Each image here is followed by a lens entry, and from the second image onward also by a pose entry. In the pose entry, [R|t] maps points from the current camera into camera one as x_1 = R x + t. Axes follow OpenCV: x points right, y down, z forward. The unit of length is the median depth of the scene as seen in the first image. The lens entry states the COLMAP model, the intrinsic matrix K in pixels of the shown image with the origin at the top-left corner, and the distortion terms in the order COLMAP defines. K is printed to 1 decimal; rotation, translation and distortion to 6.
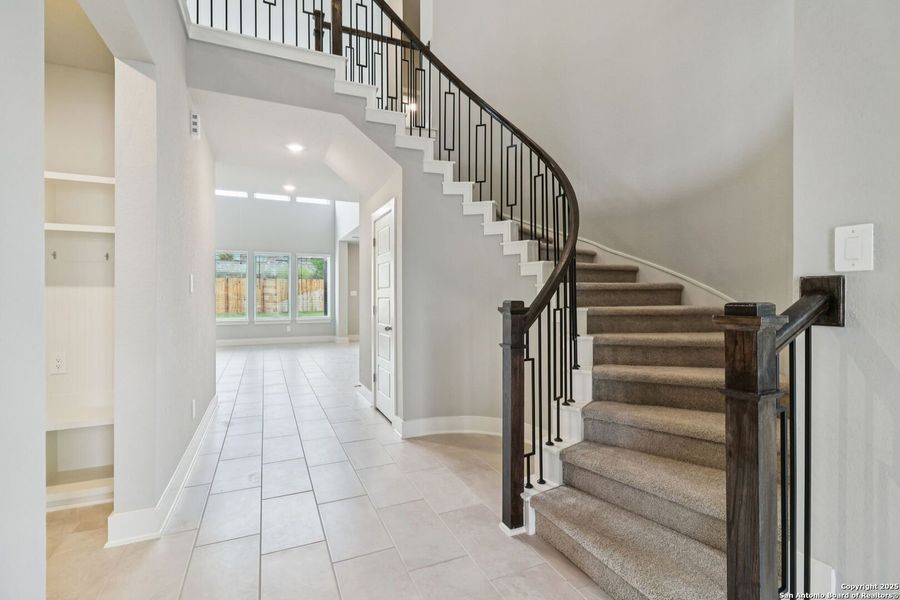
lens RADIAL K [[417.9, 0, 449.0], [0, 417.9, 293.9], [0, 0, 1]] dist [0.003447, 0.000038]
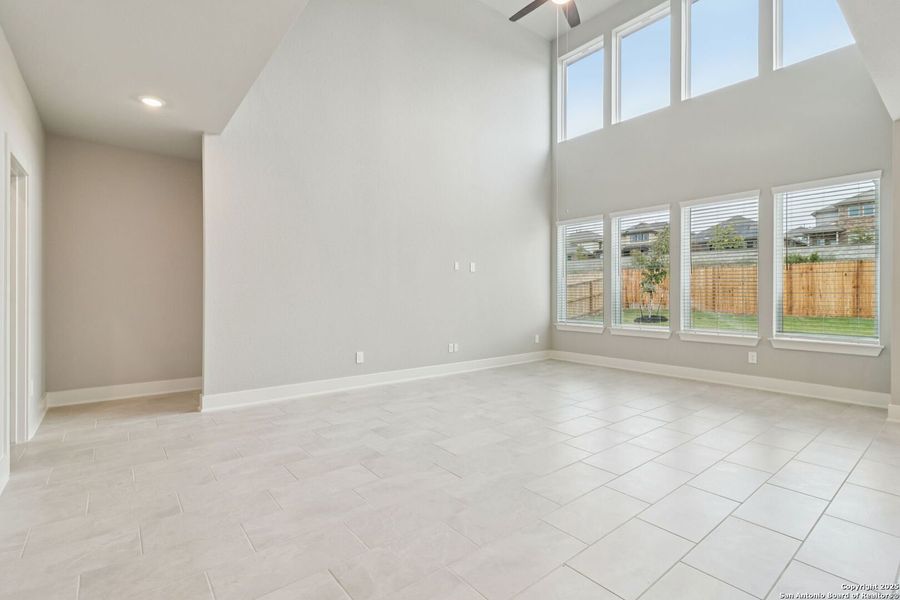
lens RADIAL K [[417.9, 0, 449.0], [0, 417.9, 293.9], [0, 0, 1]] dist [0.003447, 0.000038]
pose [[0.256797, 0.002972, -0.966461, -0.027734], [0.004056, 0.999983, 0.004152, 0.010444], [0.966457, -0.004986, 0.256780, 0.544139]]
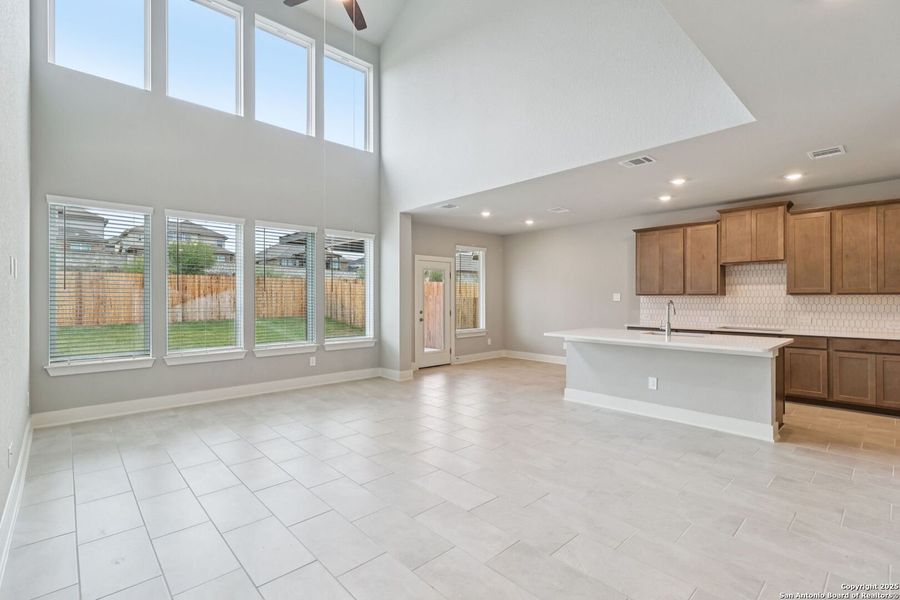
lens RADIAL K [[414.1, 0, 448.8], [0, 414.1, 296.1], [0, 0, 1]] dist [0.002165, -0.000603]
pose [[0.945558, 0.003435, 0.325437, -0.377696], [-0.004437, 0.999987, 0.002338, -0.006718], [-0.325425, -0.003655, 0.945561, 0.396352]]
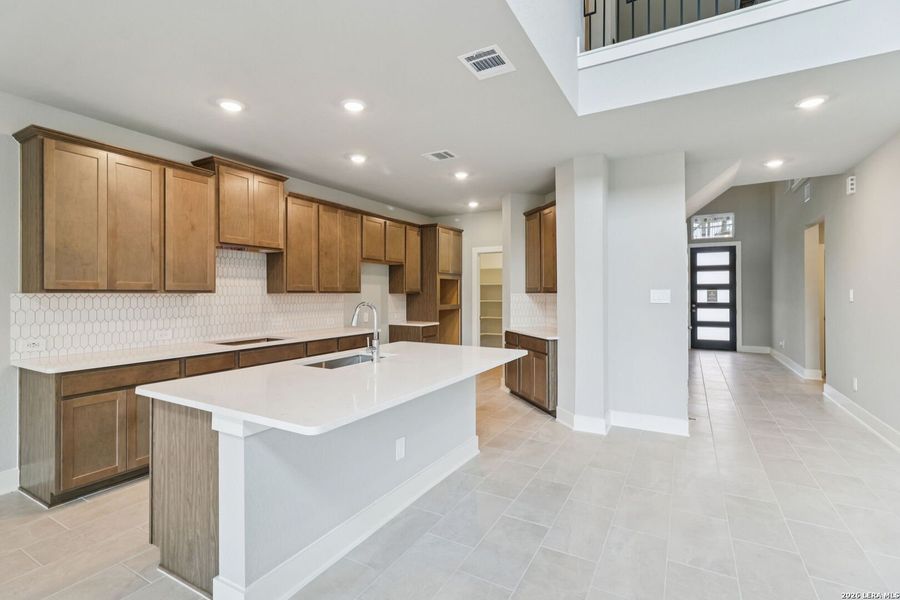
lens RADIAL K [[423.6, 0, 447.1], [0, 423.6, 289.4], [0, 0, 1]] dist [0.001507, -0.000078]
pose [[-0.596568, 0.011544, 0.802479, -0.263163], [-0.002828, 0.999860, -0.016486, -0.005949], [-0.802557, -0.012104, -0.596452, 0.829911]]
